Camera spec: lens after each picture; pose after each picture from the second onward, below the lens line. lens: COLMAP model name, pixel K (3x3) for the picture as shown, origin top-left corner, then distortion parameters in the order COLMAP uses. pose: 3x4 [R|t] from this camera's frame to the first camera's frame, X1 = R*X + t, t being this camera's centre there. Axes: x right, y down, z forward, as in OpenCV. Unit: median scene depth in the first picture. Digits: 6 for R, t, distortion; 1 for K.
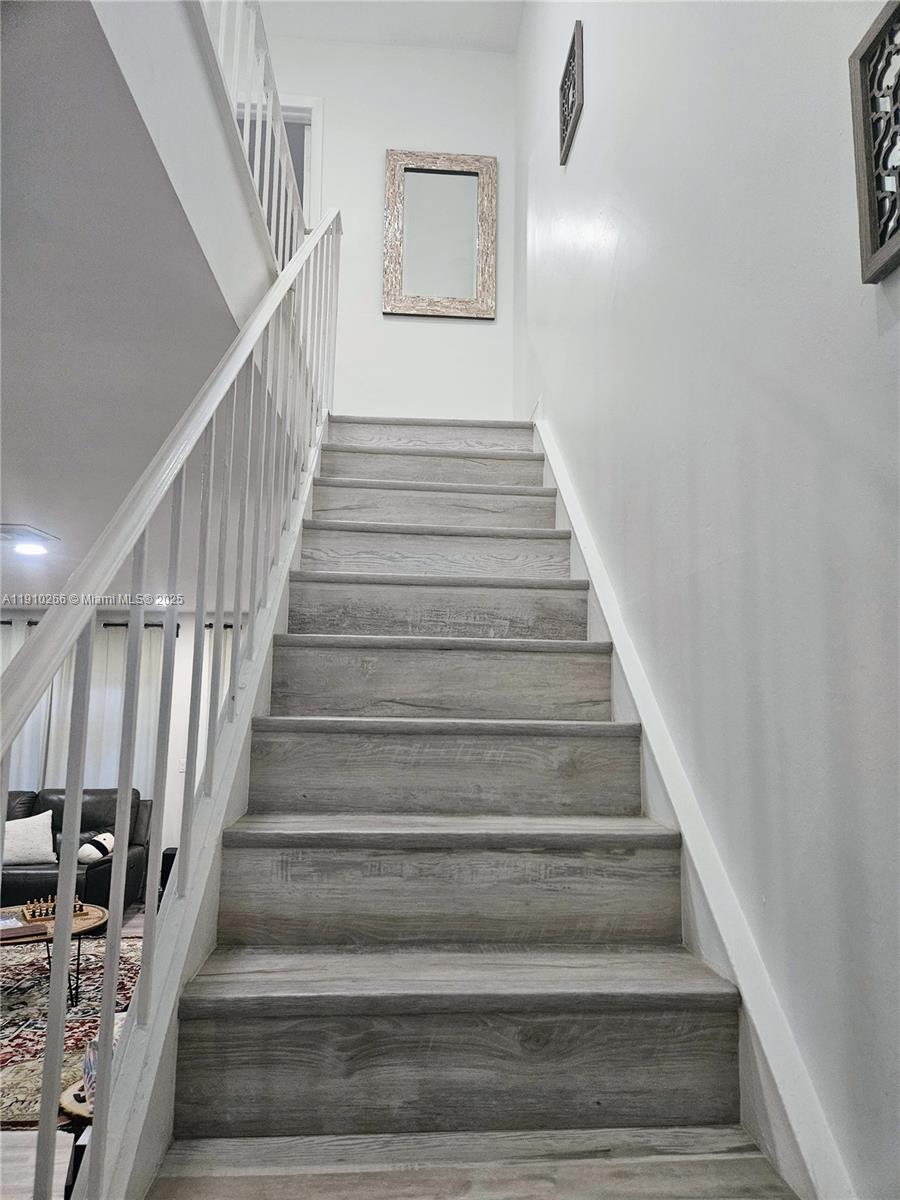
lens RADIAL K [[801.0, 0, 455.7], [0, 801.0, 597.7], [0, 0, 1]] dist [0.061927, -0.049252]
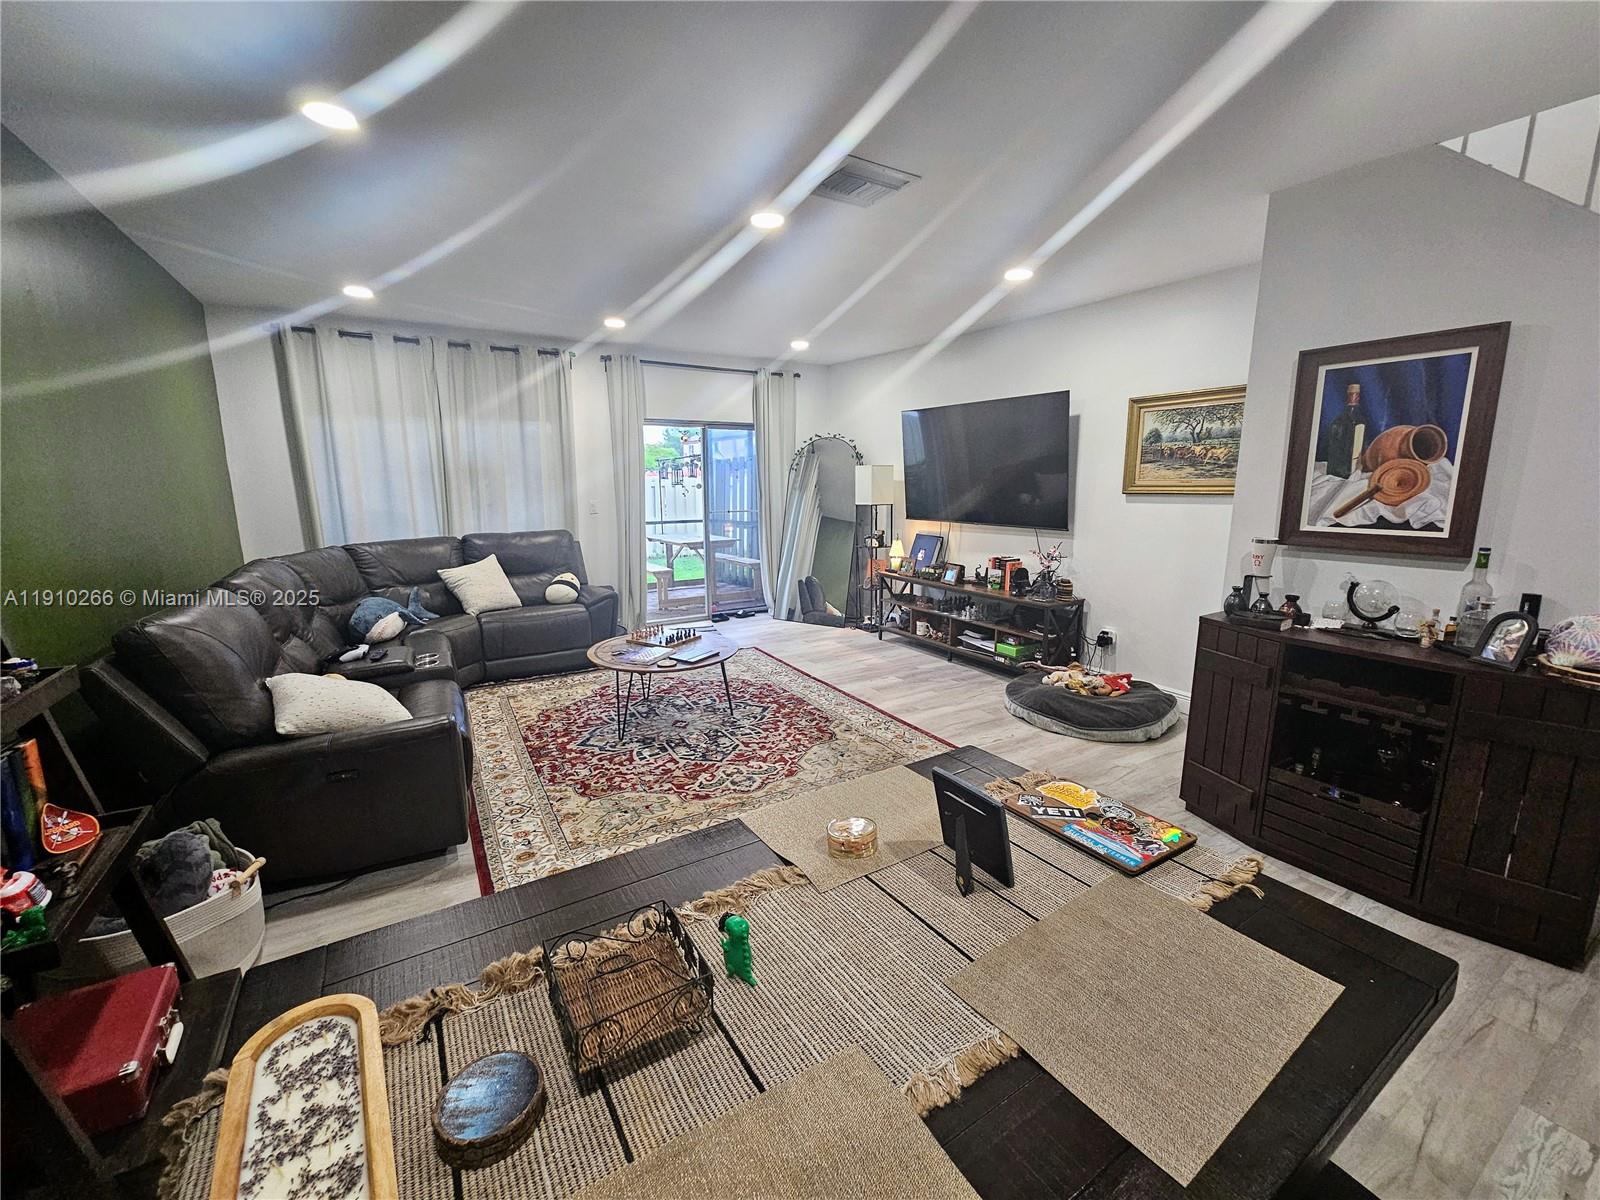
lens RADIAL K [[654.9, 0, 797.3], [0, 654.9, 595.7], [0, 0, 1]] dist [-0.002626, 0.000167]
pose [[0.890343, -0.098147, 0.444585, -1.397528], [-0.046181, 0.951984, 0.302644, 0.170381], [-0.452941, -0.289989, 0.843060, 0.534997]]
